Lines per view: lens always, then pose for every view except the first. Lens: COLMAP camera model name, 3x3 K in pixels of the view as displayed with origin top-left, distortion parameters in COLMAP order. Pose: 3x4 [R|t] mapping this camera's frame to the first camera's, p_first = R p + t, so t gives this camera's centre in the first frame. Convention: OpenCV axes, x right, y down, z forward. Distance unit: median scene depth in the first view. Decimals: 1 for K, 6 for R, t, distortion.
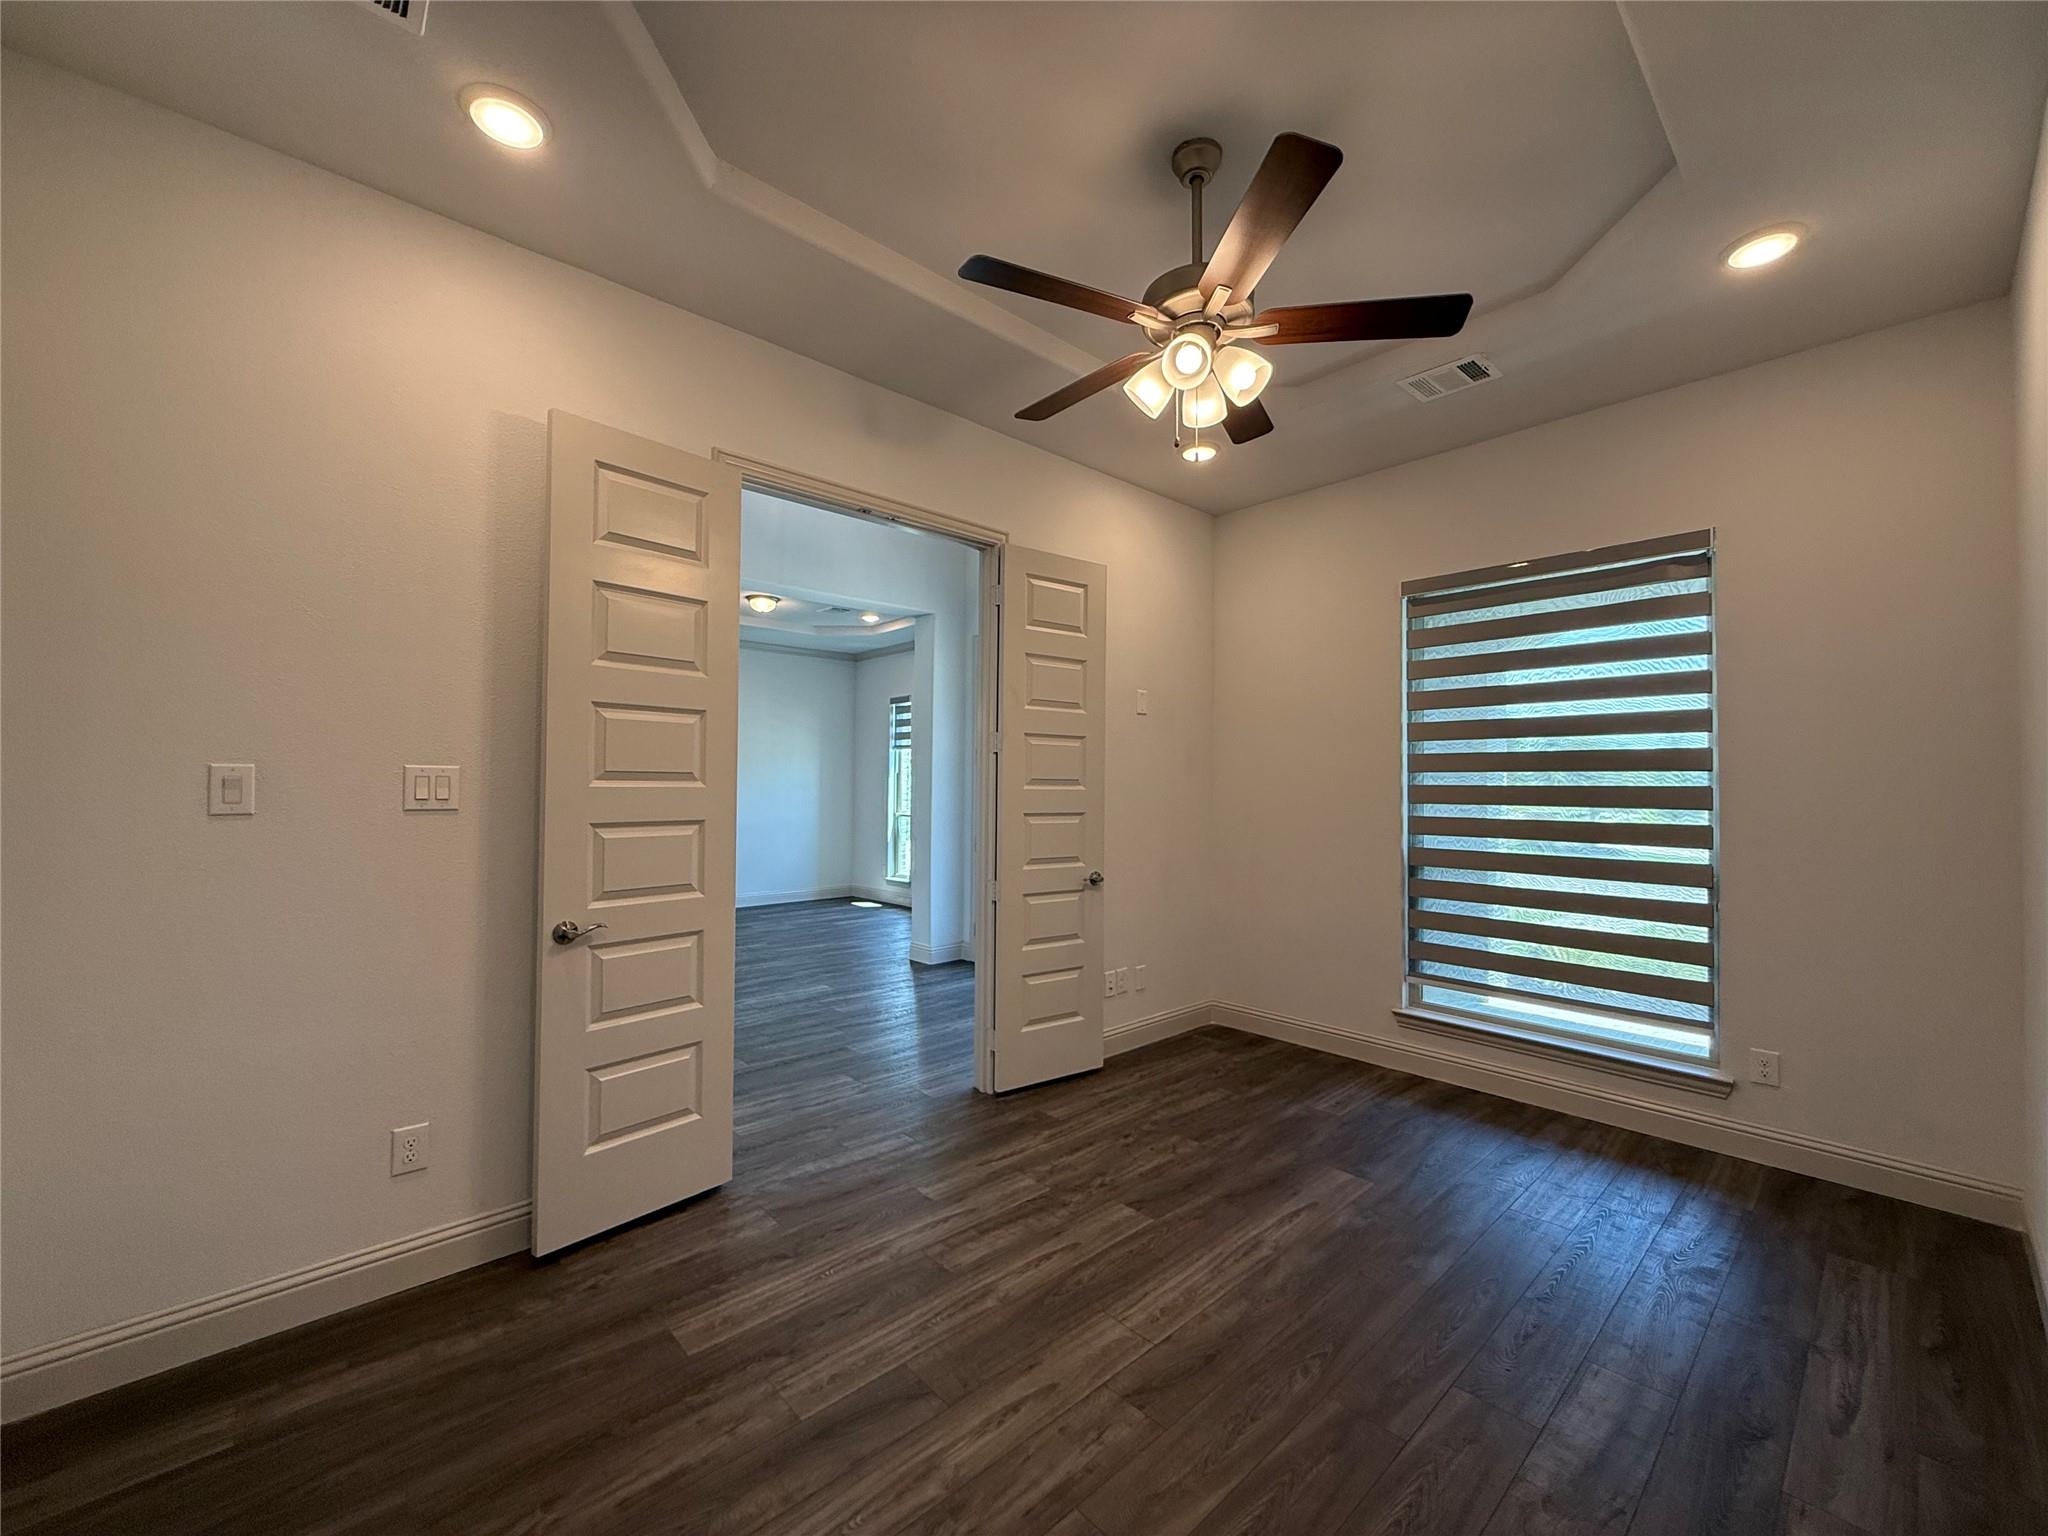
lens RADIAL K [[817.2, 0, 1024.2], [0, 817.2, 770.8], [0, 0, 1]] dist [0.018701, 0.000140]
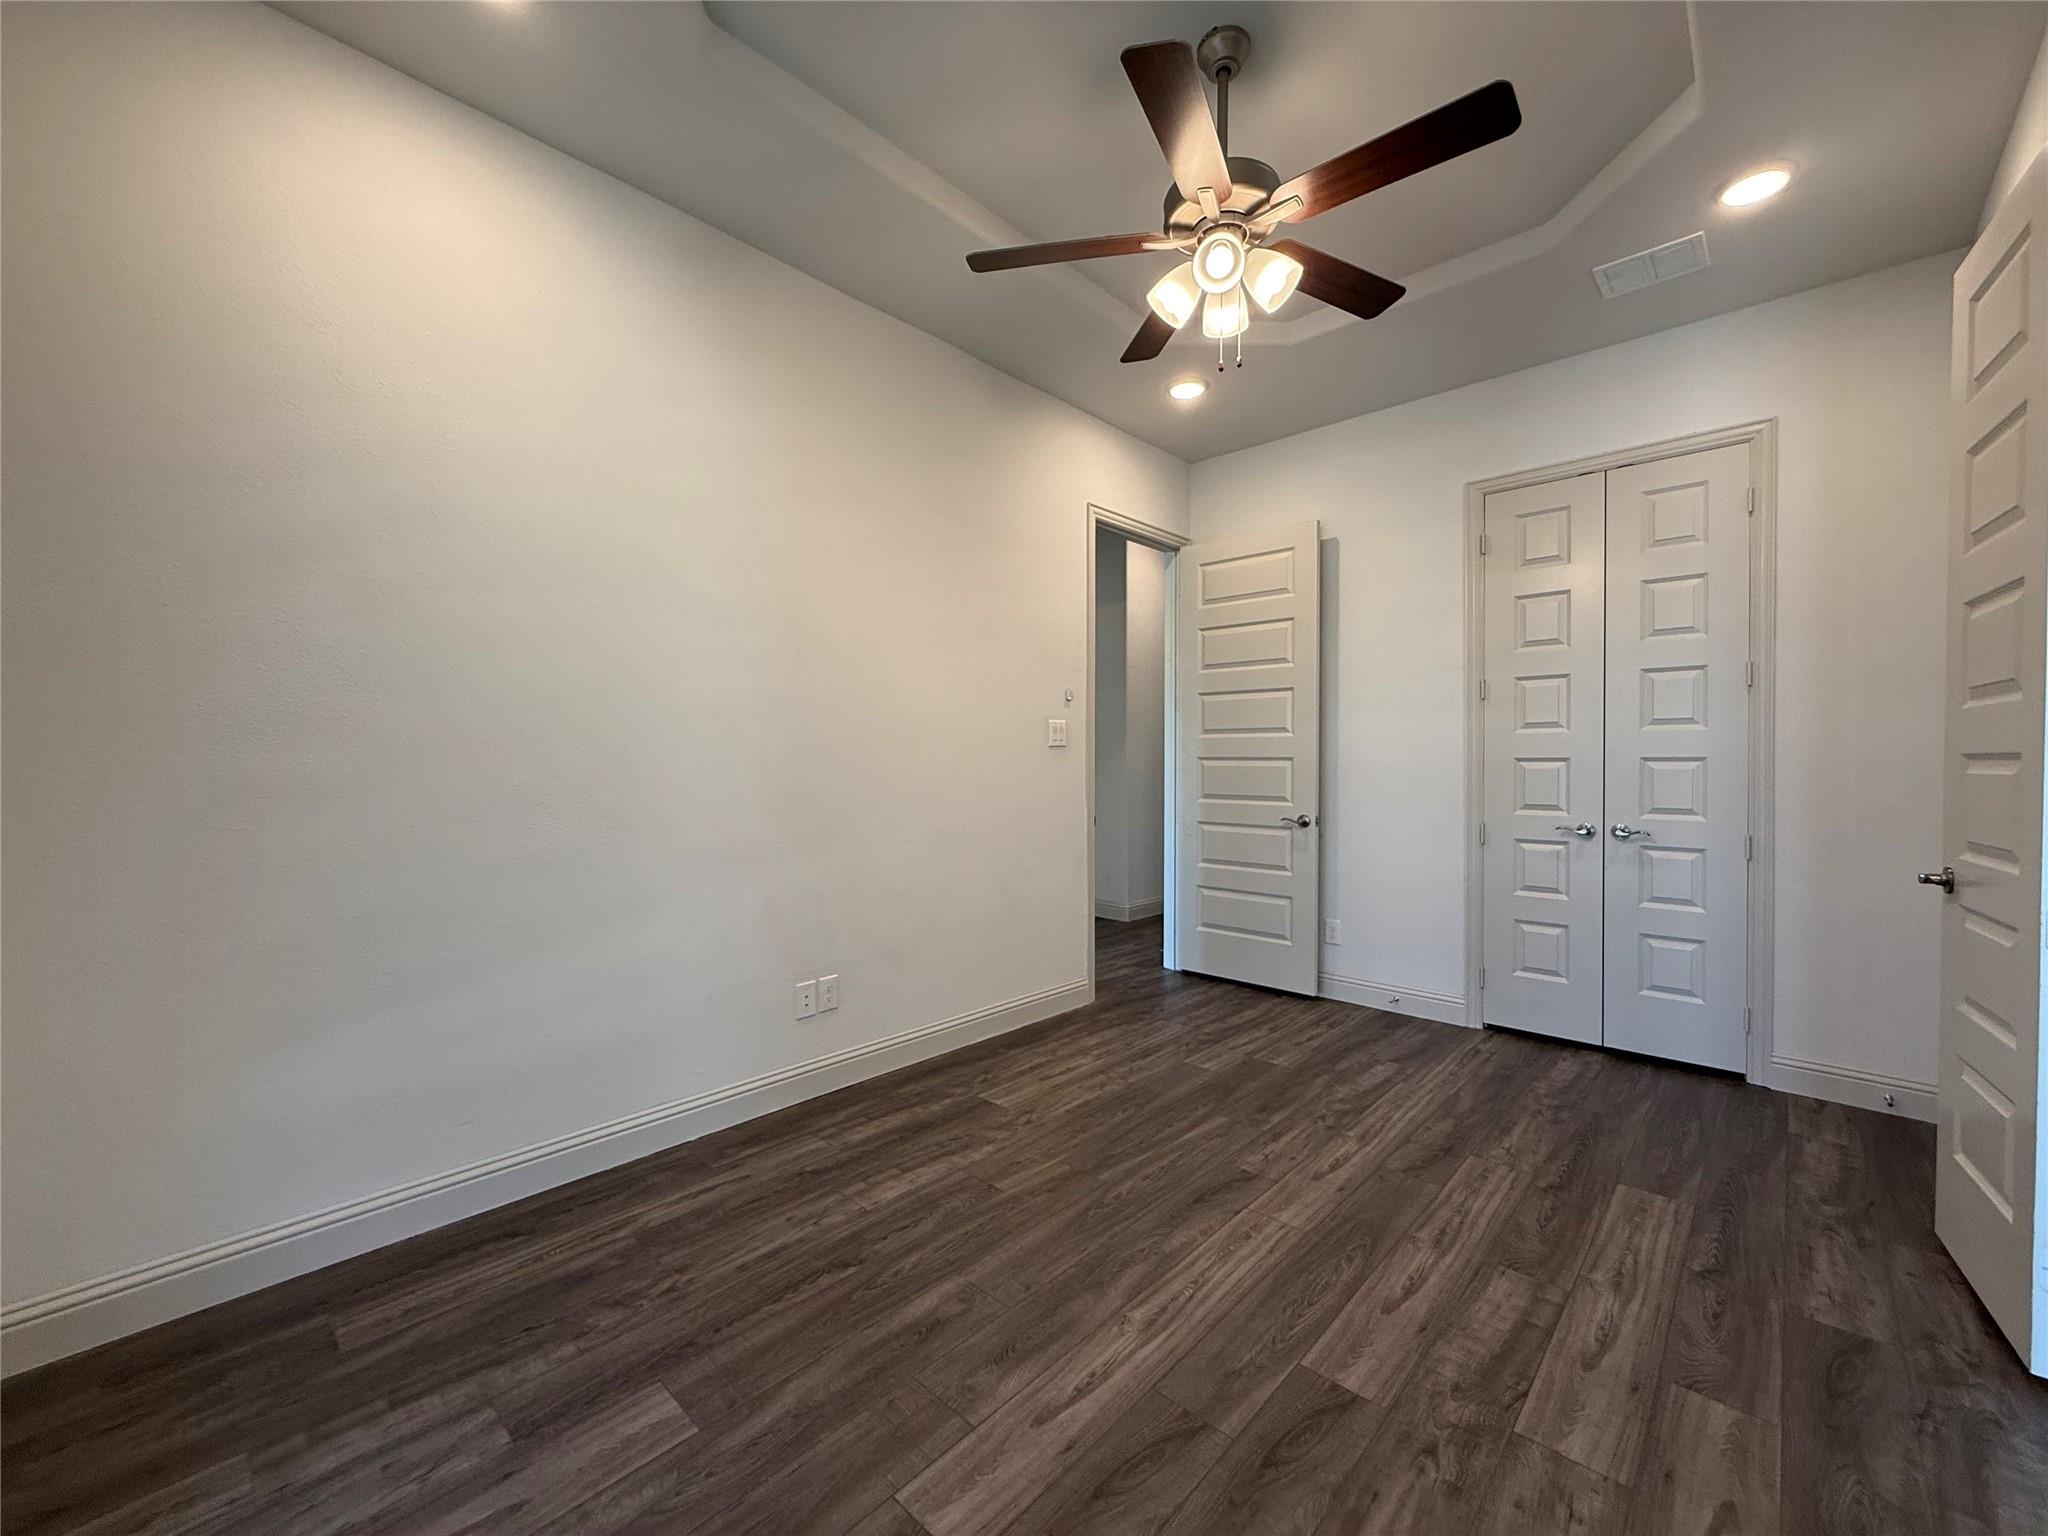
lens RADIAL K [[817.2, 0, 1022.2], [0, 817.2, 768.1], [0, 0, 1]] dist [0.018701, 0.000140]
pose [[-0.997326, -0.011033, -0.072242, 0.482568], [-0.010451, 0.999910, -0.008425, 0.097983], [0.072328, -0.007648, -0.997352, 1.839260]]
